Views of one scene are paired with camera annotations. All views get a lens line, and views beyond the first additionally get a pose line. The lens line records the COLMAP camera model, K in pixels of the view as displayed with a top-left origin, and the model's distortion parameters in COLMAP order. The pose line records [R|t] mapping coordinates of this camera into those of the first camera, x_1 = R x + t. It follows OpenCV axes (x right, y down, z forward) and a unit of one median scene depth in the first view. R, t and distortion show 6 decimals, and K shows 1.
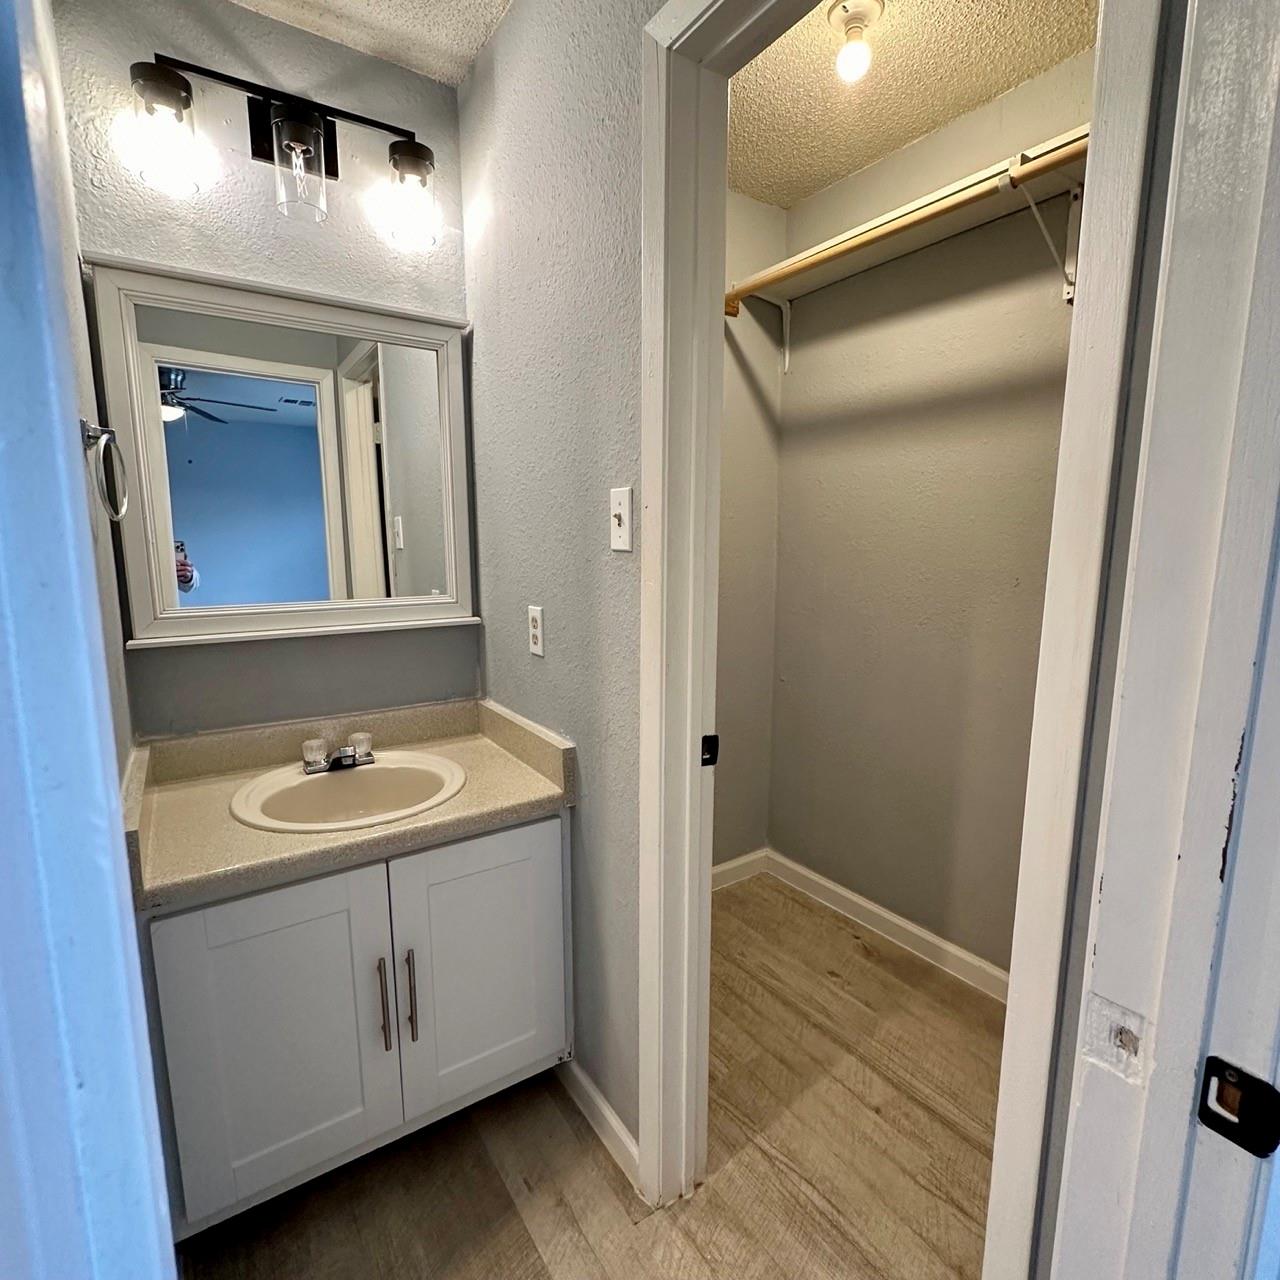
lens RADIAL K [[679.4, 0, 640.0], [0, 679.4, 640.0], [0, 0, 1]] dist [-0.003611, 0.000965]
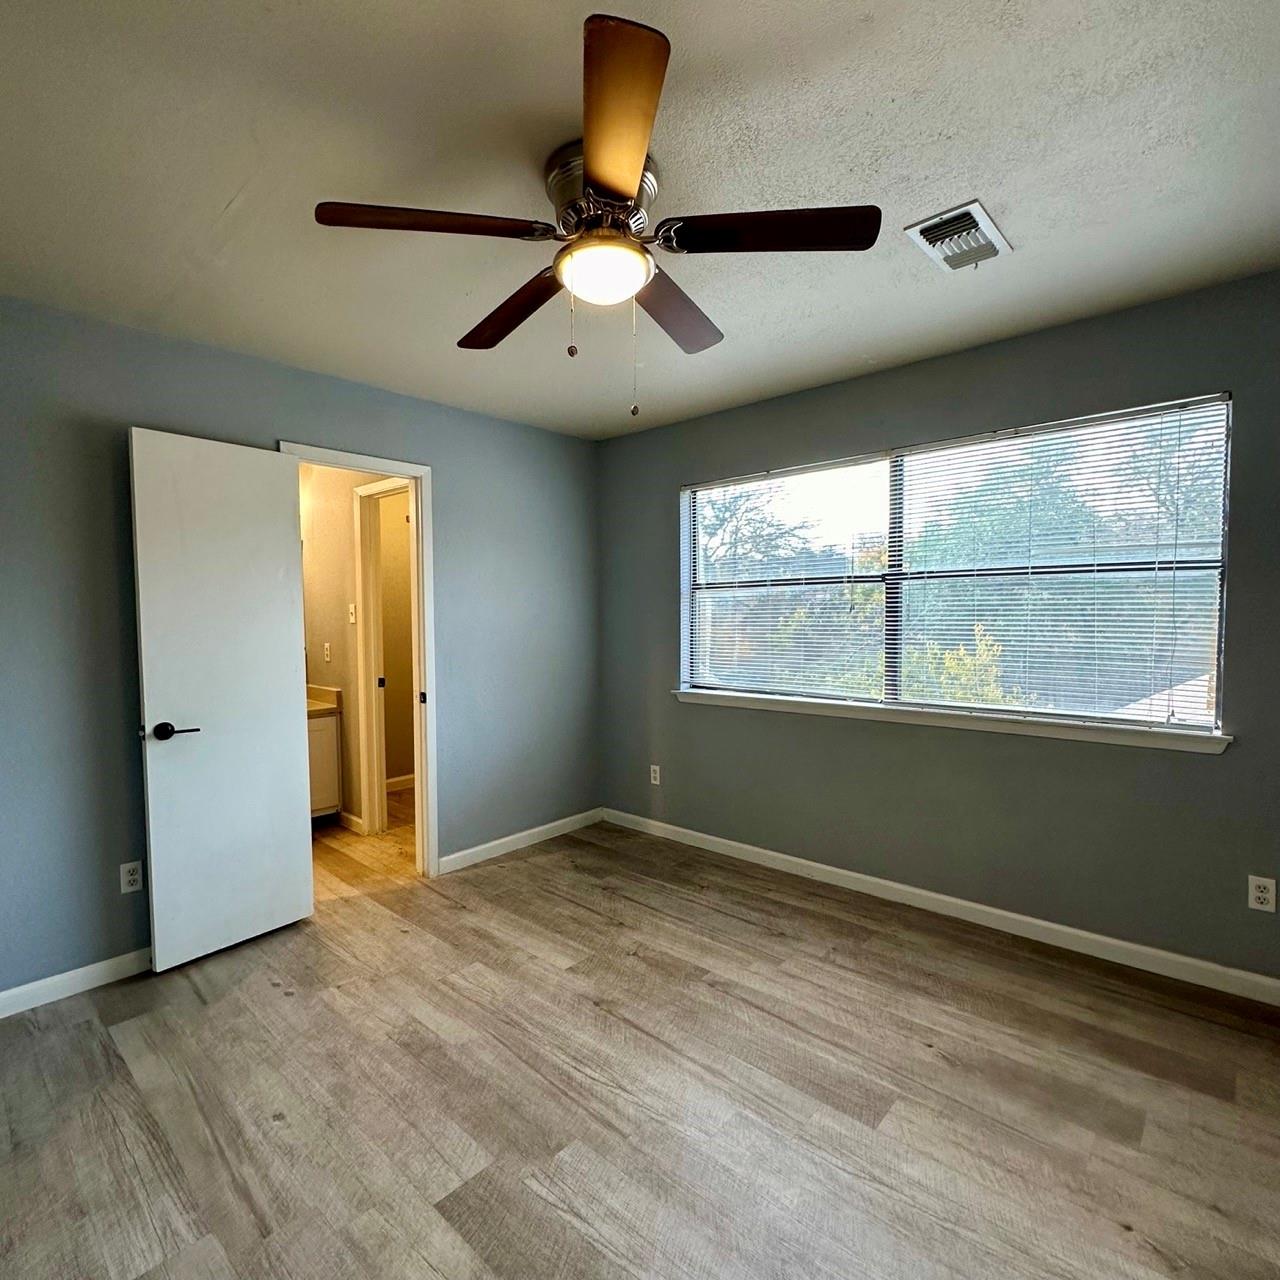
lens RADIAL K [[679.4, 0, 640.0], [0, 679.4, 640.0], [0, 0, 1]] dist [-0.003611, 0.000965]
pose [[0.970577, -0.017722, 0.240139, 0.482246], [0.042420, 0.994275, -0.098073, 0.301313], [-0.237026, 0.105374, 0.965772, -2.267191]]
